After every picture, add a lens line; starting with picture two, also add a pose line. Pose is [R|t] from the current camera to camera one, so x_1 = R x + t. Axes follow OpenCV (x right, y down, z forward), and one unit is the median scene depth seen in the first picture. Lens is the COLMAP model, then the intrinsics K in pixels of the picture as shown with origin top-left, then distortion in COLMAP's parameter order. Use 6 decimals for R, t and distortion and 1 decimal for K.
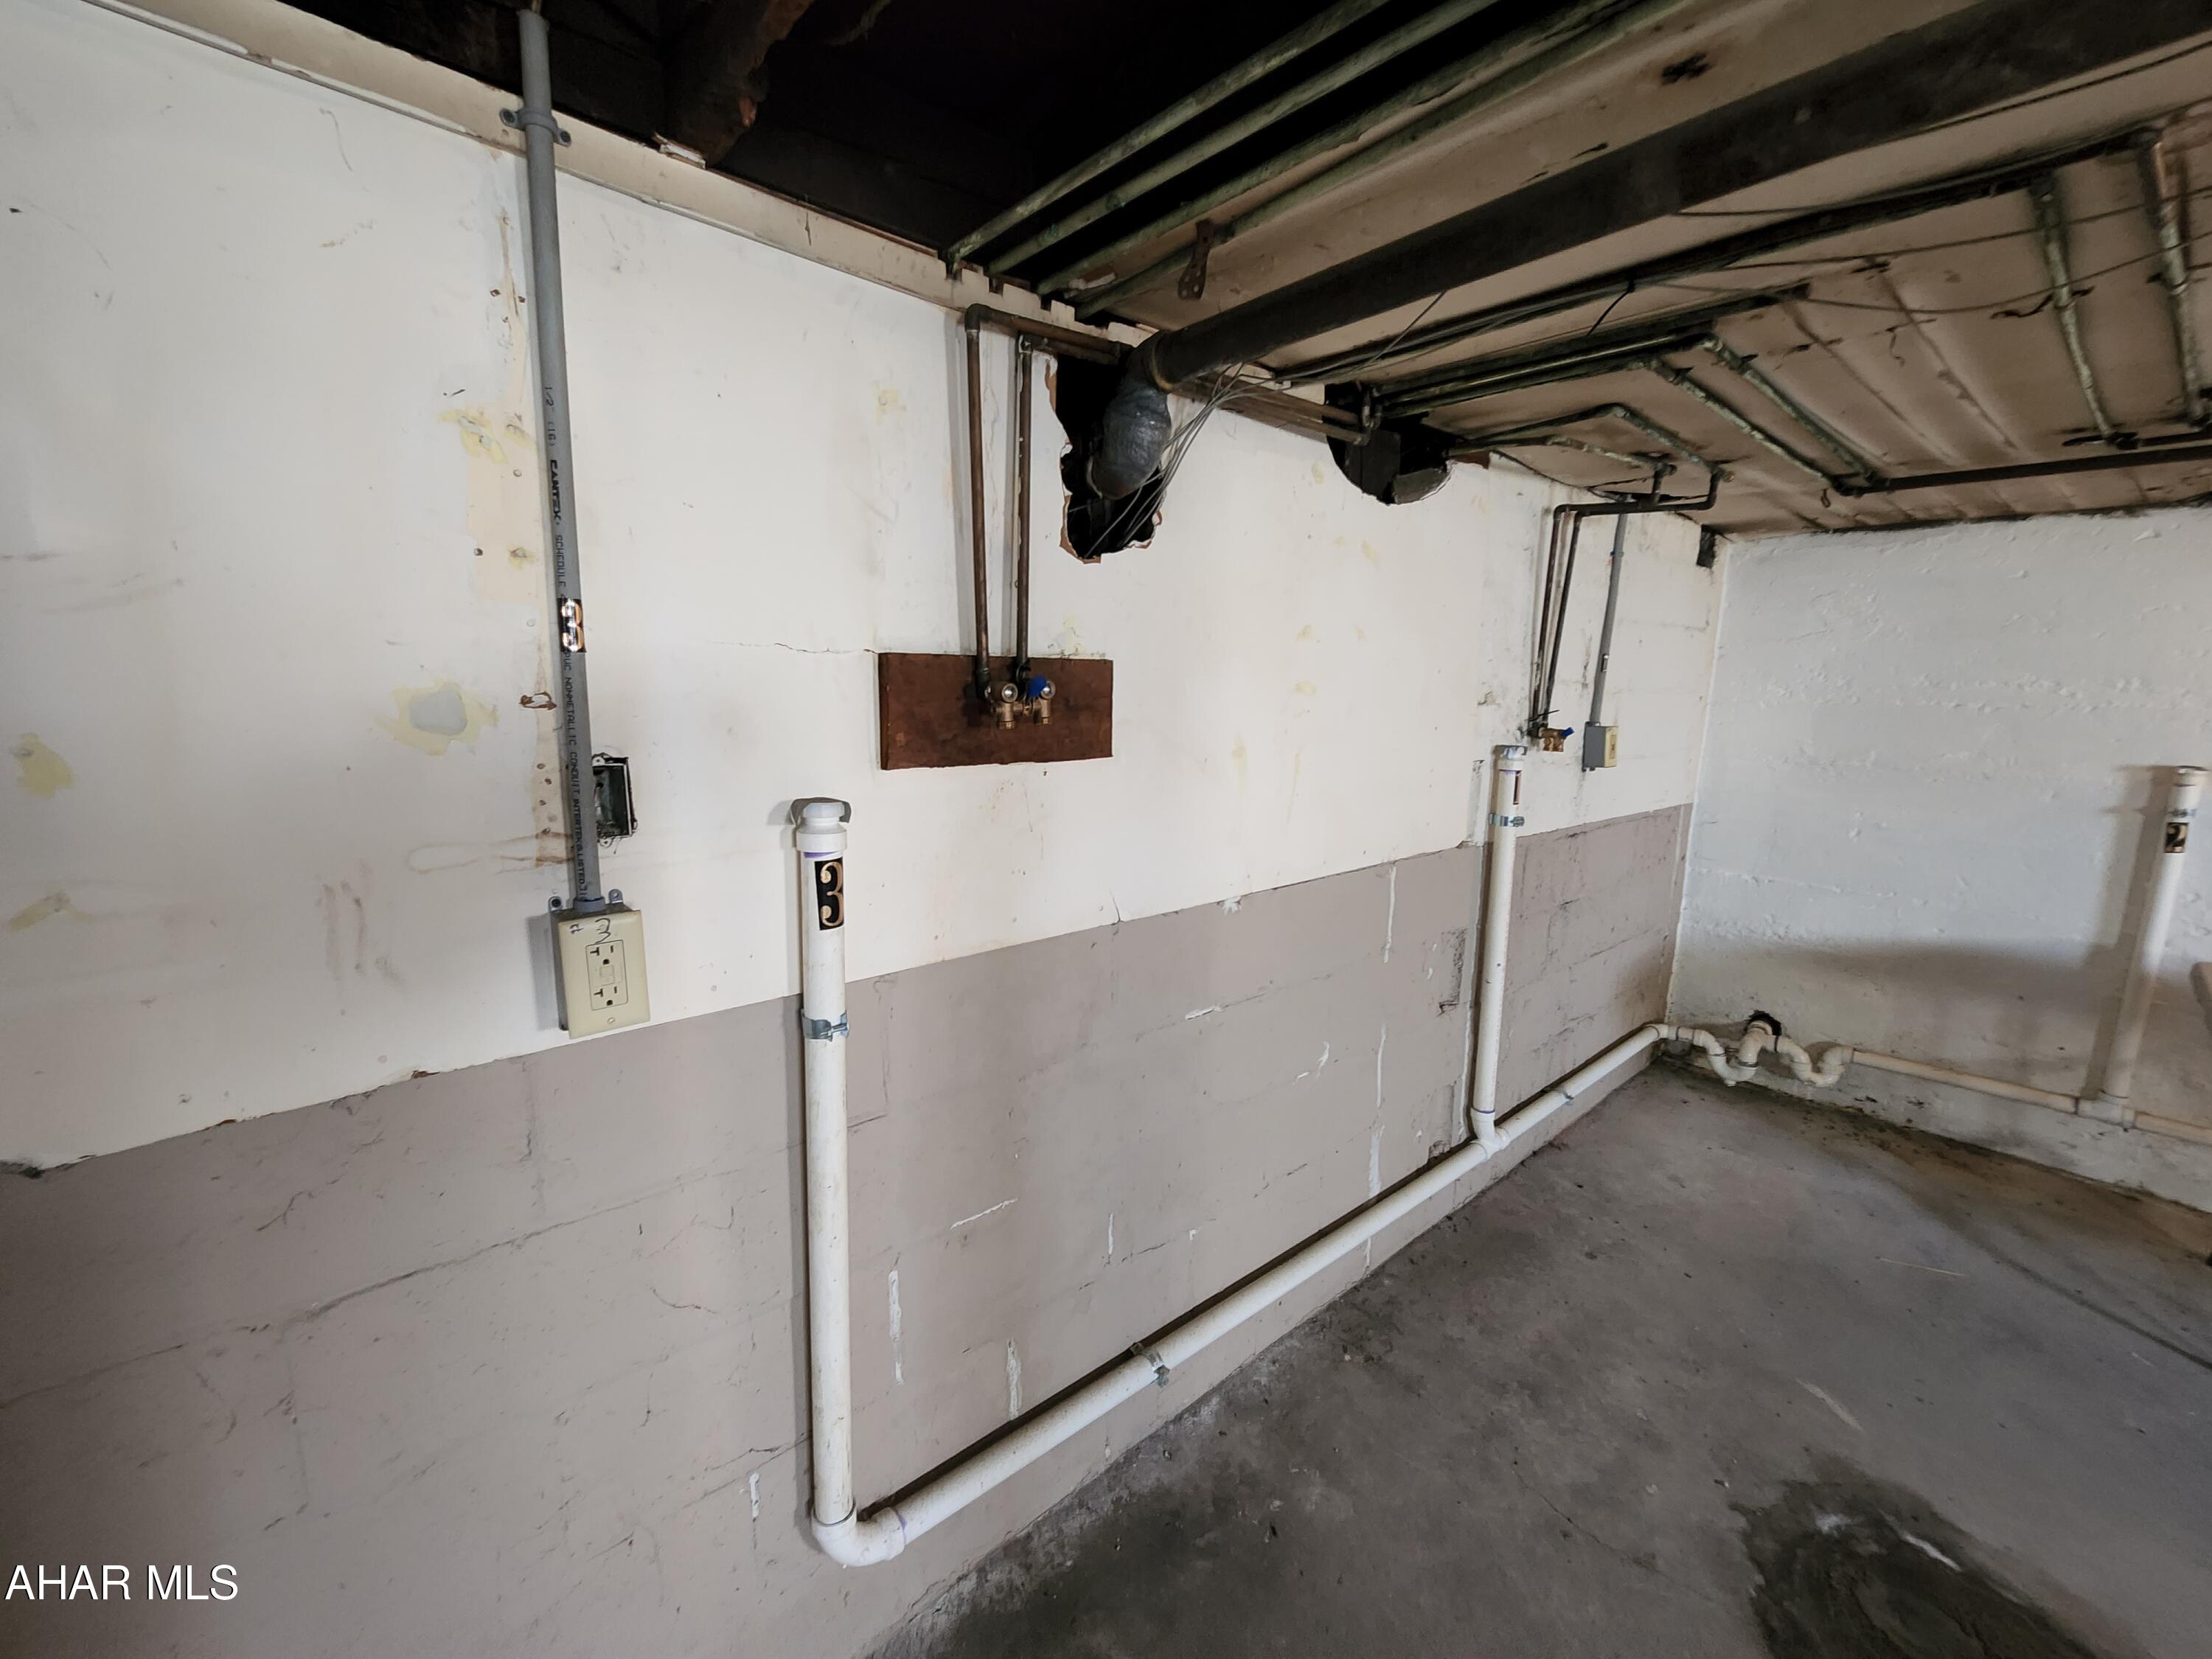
lens RADIAL K [[911.6, 0, 1091.0], [0, 911.6, 833.7], [0, 0, 1]] dist [-0.006549, -0.000023]
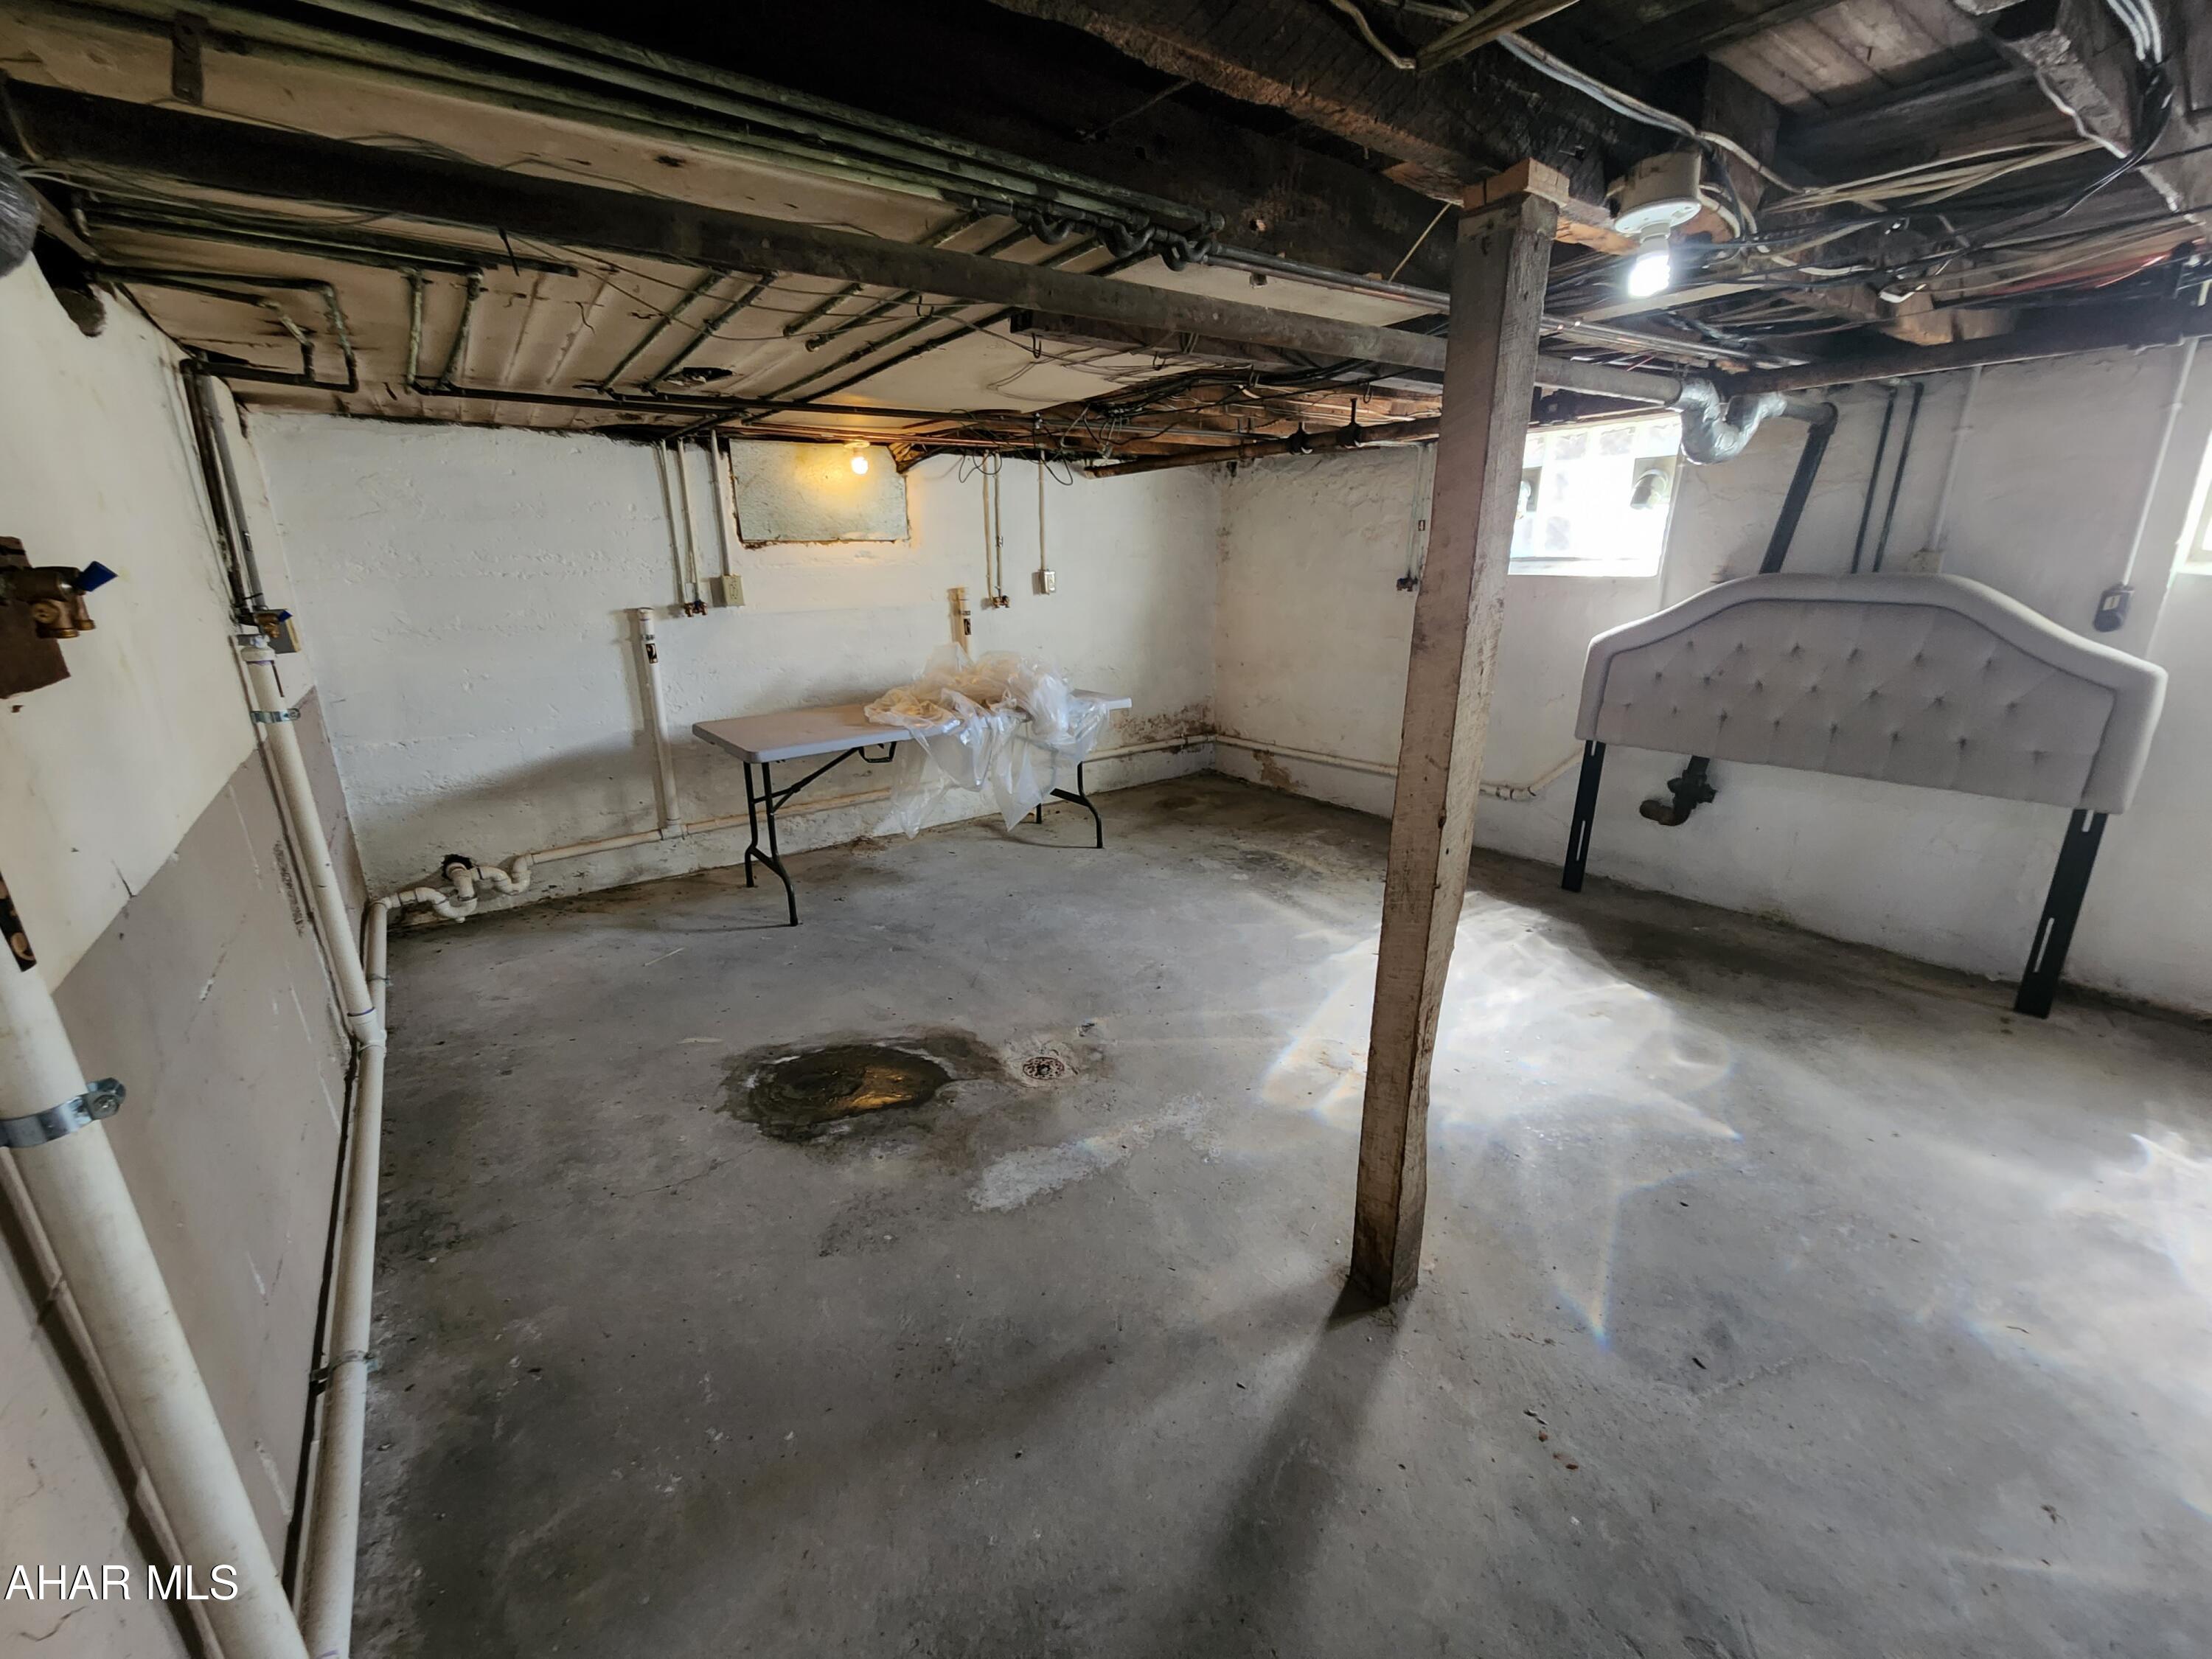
lens RADIAL K [[911.6, 0, 1091.0], [0, 911.6, 833.7], [0, 0, 1]] dist [-0.006549, -0.000023]
pose [[0.083479, -0.303147, 0.949280, -0.319829], [0.179614, 0.941581, 0.284893, -0.012603], [-0.980189, 0.146721, 0.133052, 0.062680]]
